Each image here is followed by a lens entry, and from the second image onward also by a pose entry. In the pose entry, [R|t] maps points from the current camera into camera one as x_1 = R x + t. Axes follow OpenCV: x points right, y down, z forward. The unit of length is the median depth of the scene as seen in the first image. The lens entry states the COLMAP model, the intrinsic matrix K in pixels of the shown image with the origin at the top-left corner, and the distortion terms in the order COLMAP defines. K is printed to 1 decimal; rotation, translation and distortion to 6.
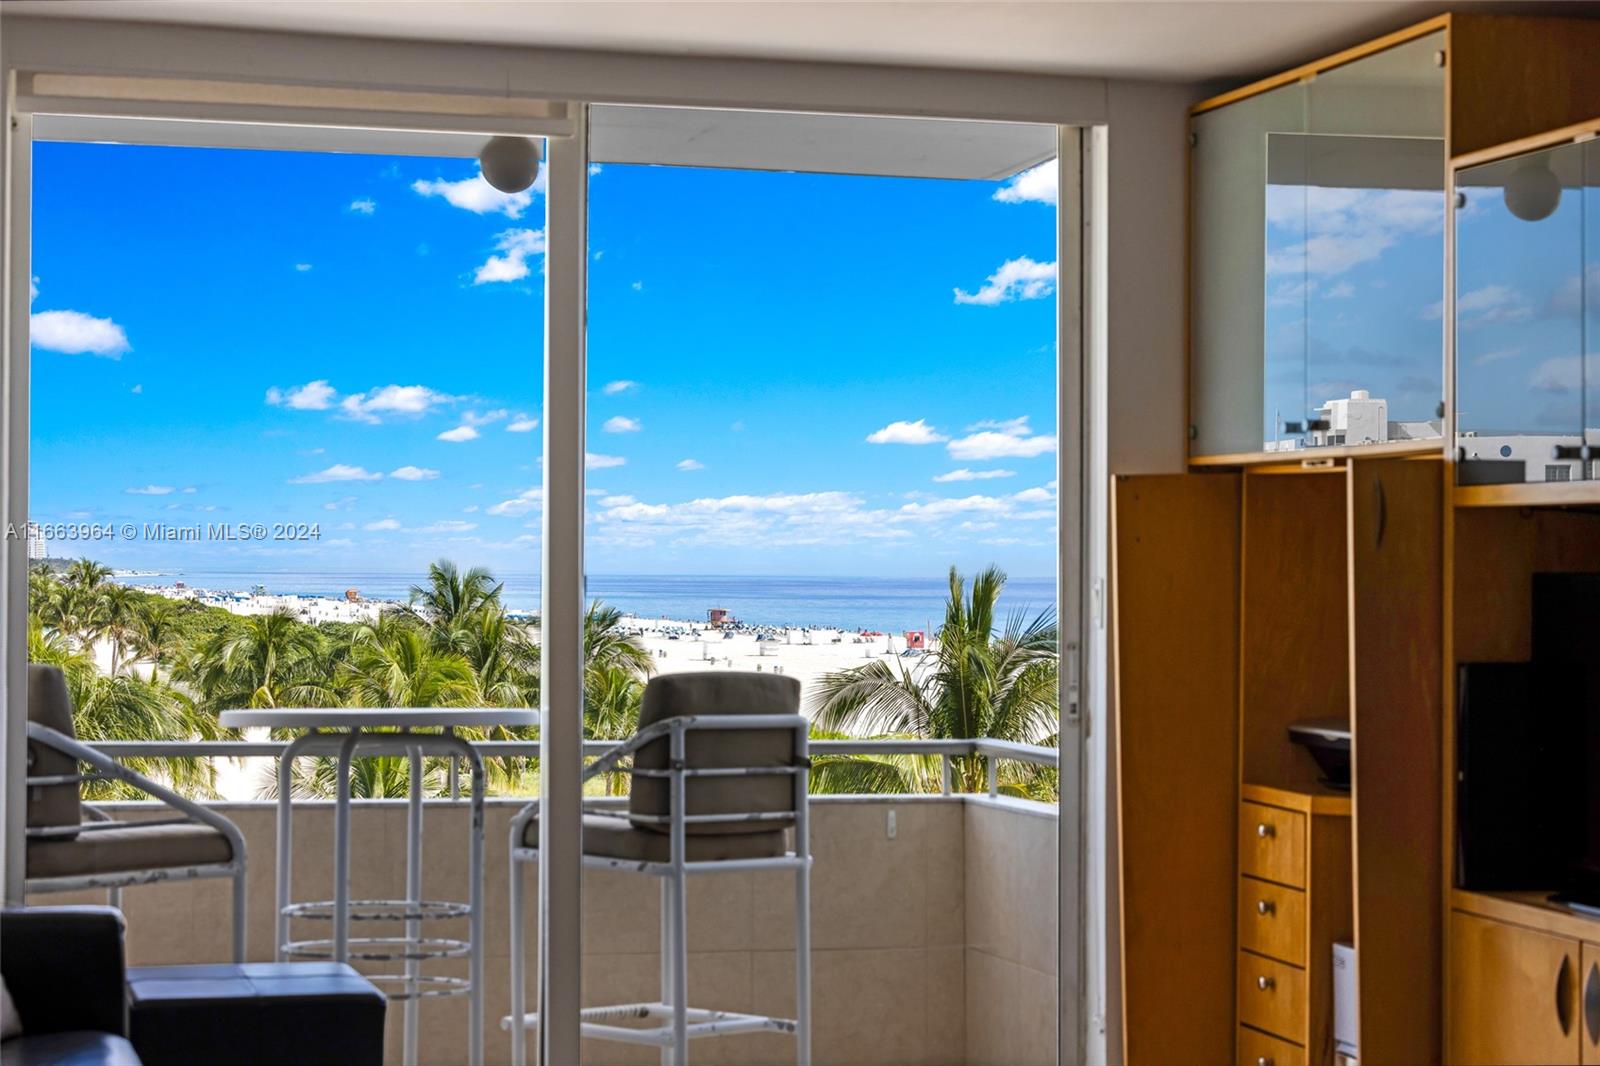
lens RADIAL K [[3186.9, 0, 762.9], [0, 3186.9, 534.5], [0, 0, 1]] dist [0.039941, 0.206733]
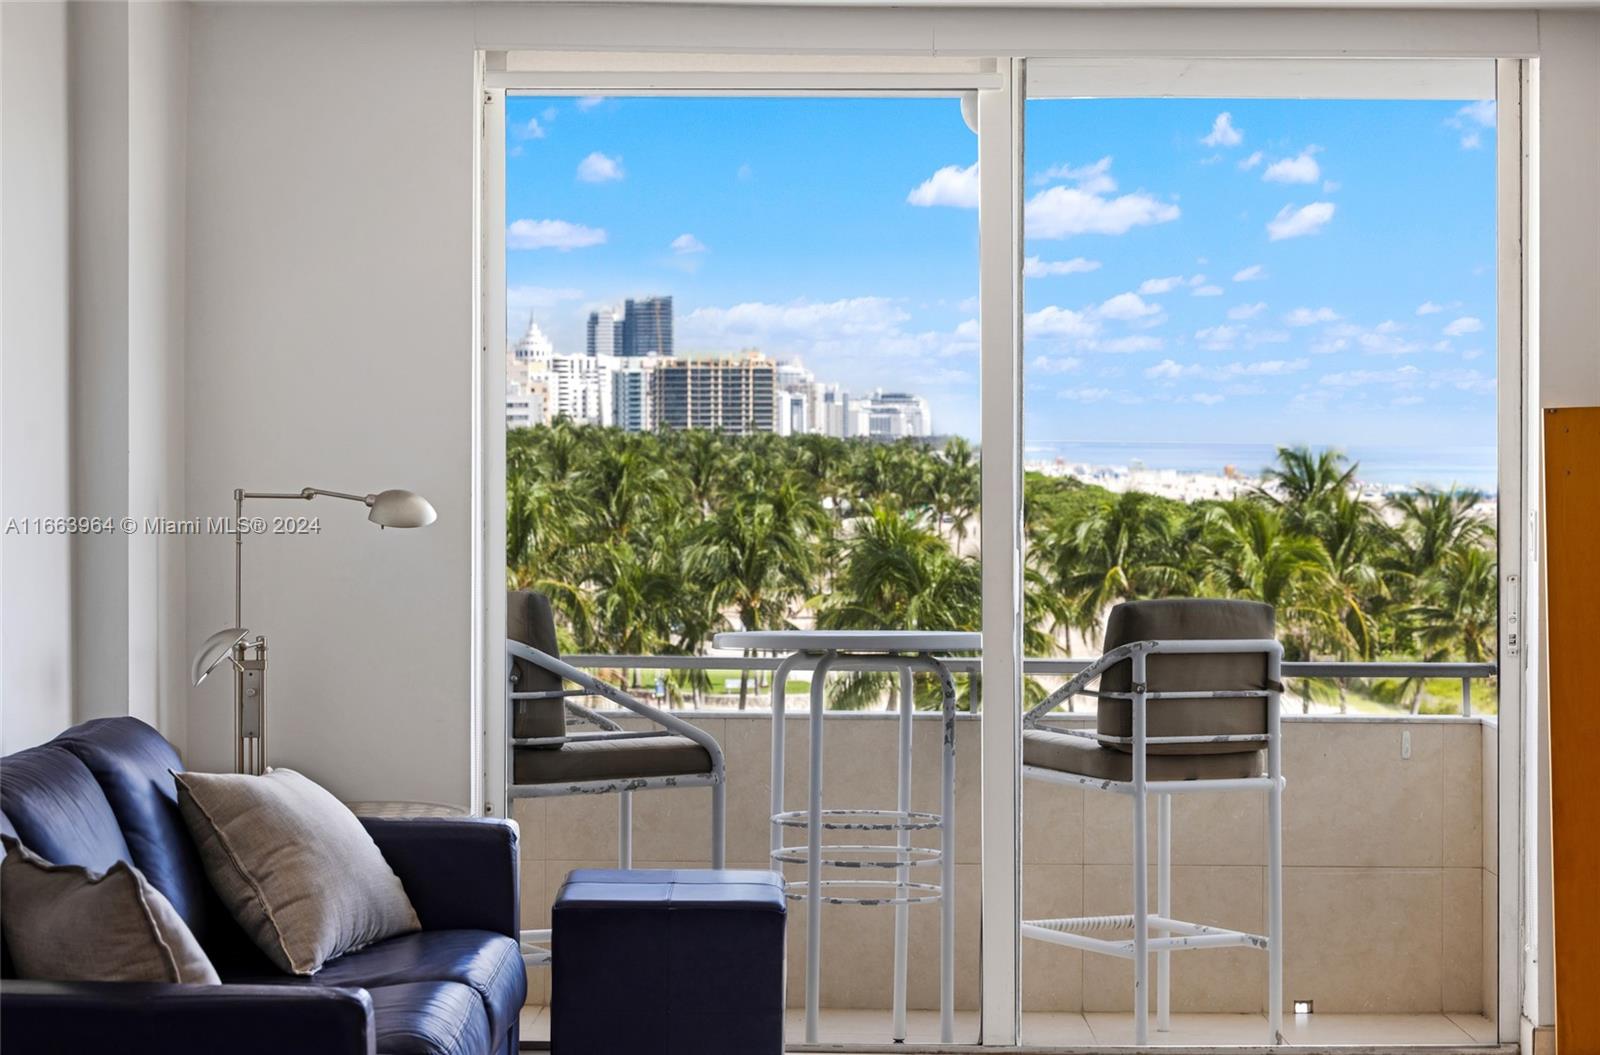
lens RADIAL K [[3222.9, 0, 796.6], [0, 3222.9, 483.5], [0, 0, 1]] dist [0.012970, 0.083023]
pose [[0.965517, -0.000061, -0.260339, 0.137319], [0.005969, 0.999742, 0.021902, -0.017496], [0.260270, -0.022700, 0.965269, -0.037576]]
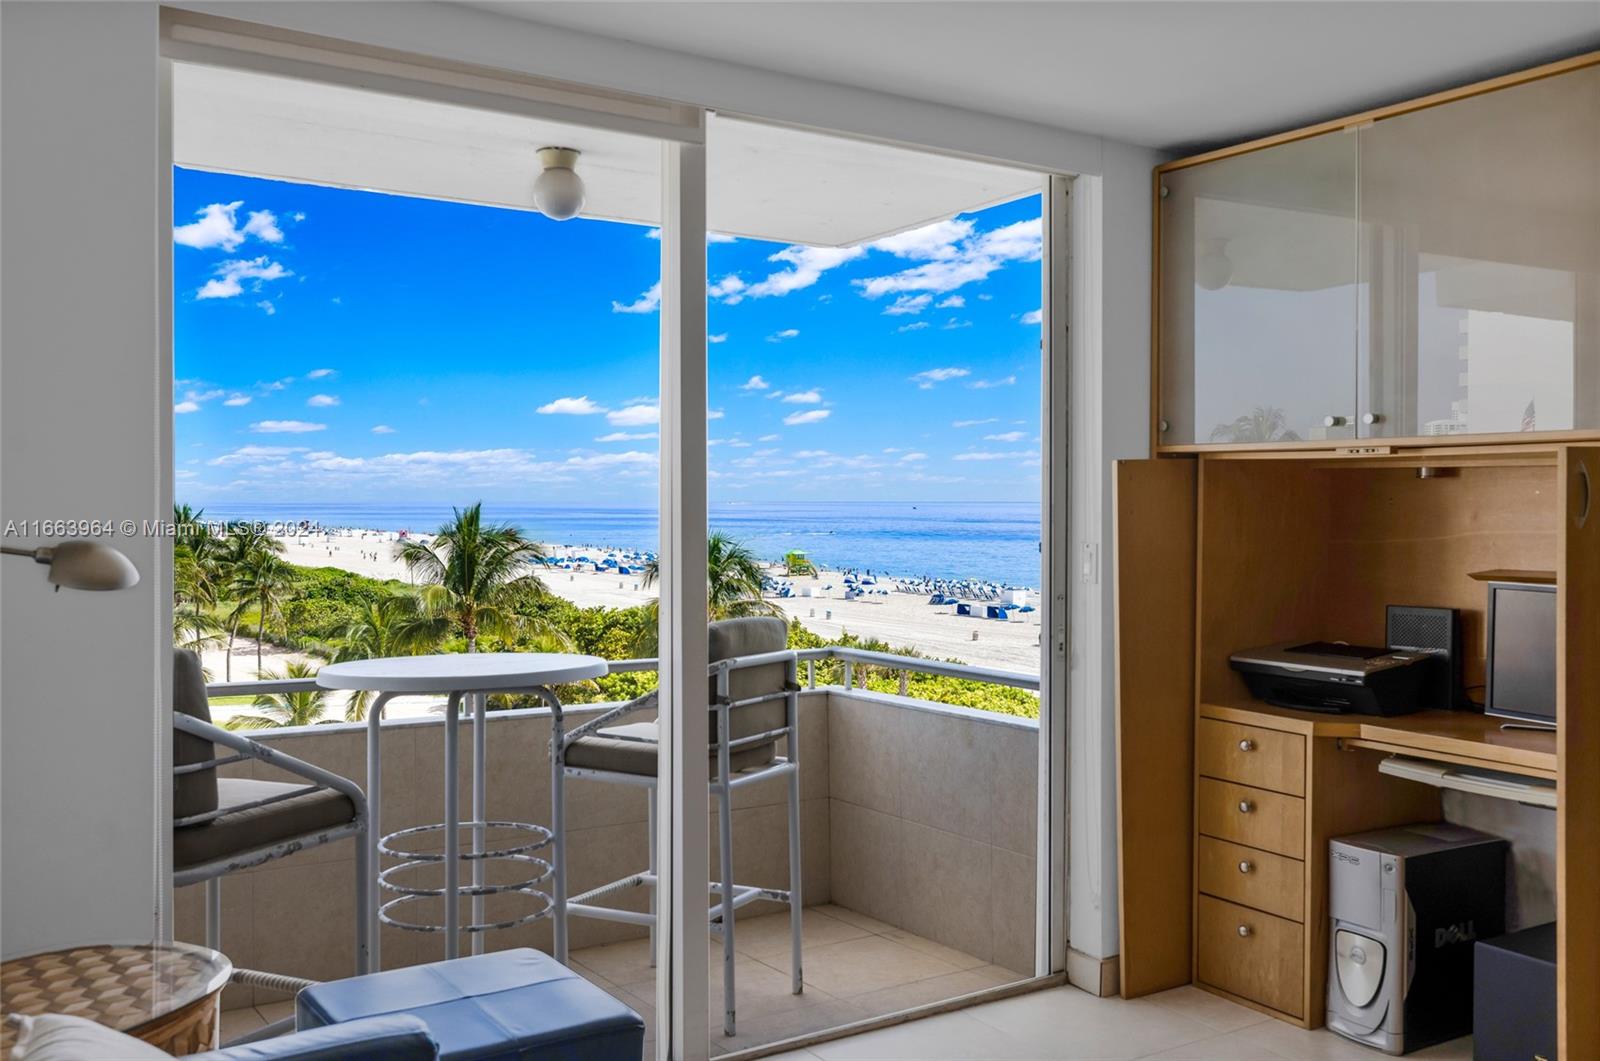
lens RADIAL K [[1414.6, 0, 802.7], [0, 1414.6, 517.1], [0, 0, 1]] dist [0.001445, 0.000191]
pose [[0.947092, -0.006444, 0.320898, -0.166827], [-0.000920, 0.999740, 0.022793, -0.008077], [-0.320961, -0.021882, 0.946840, 0.486735]]
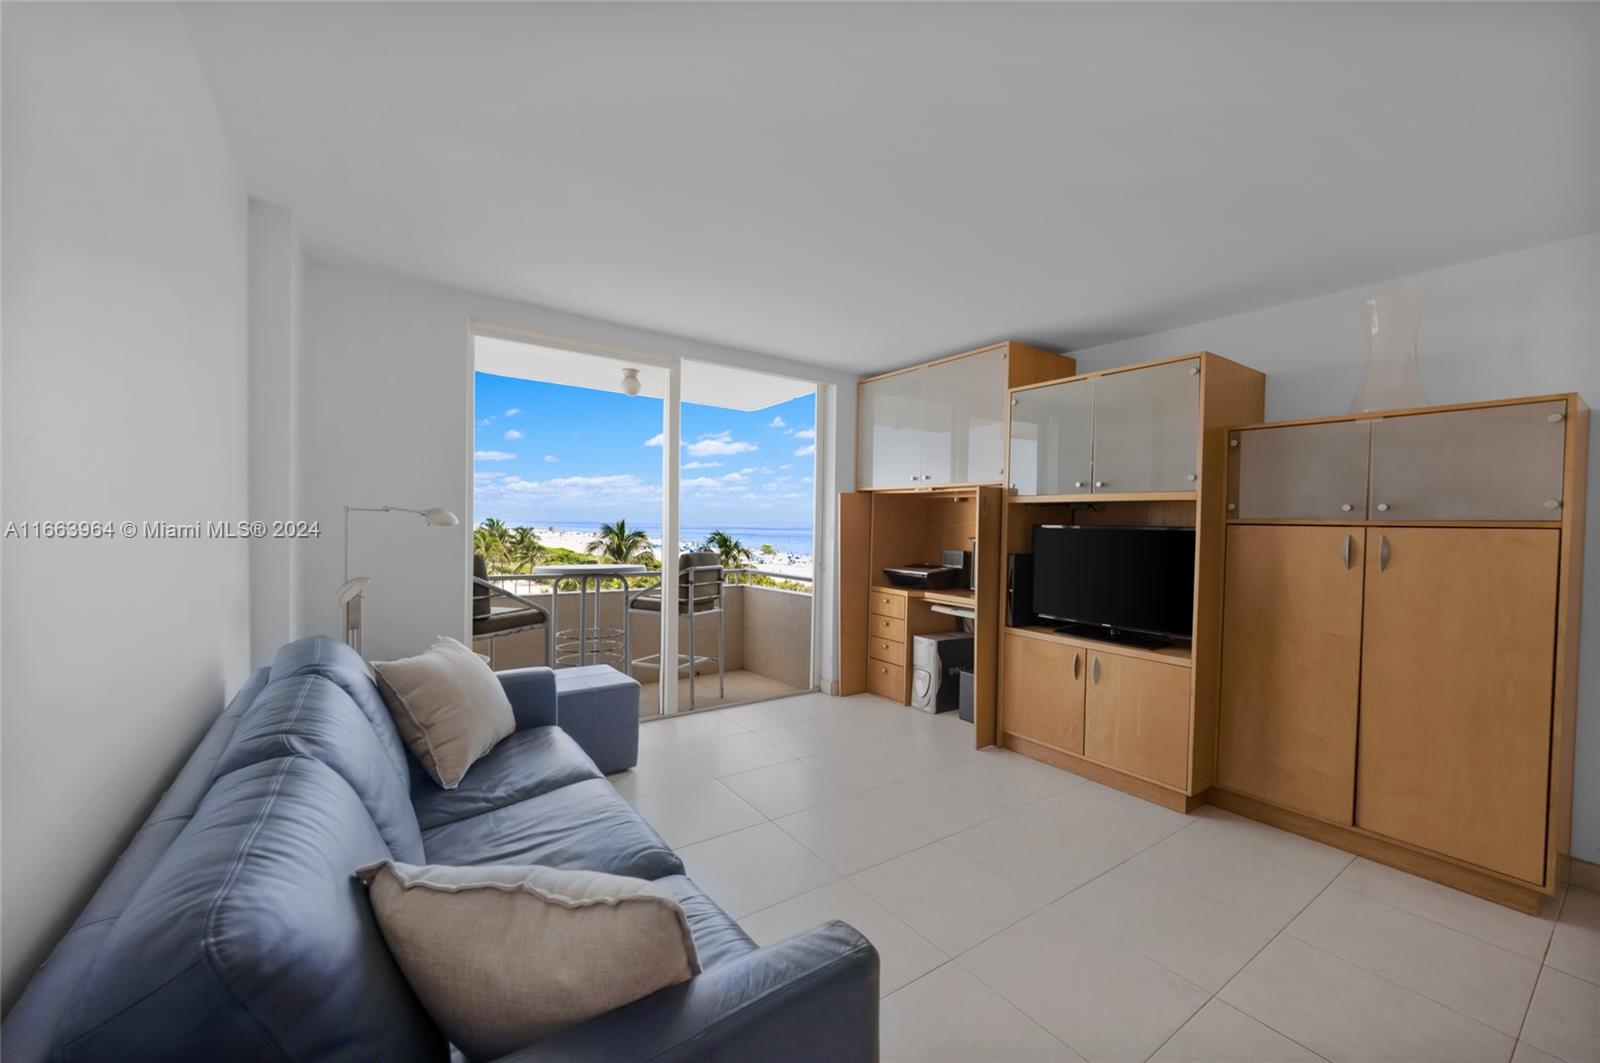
lens RADIAL K [[617.1, 0, 786.3], [0, 617.1, 540.5], [0, 0, 1]] dist [0.024571, -0.000052]
pose [[0.938984, 0.001326, 0.343959, -0.146563], [-0.016182, 0.999056, 0.040323, 0.005080], [-0.343580, -0.043429, 0.938119, 0.396664]]
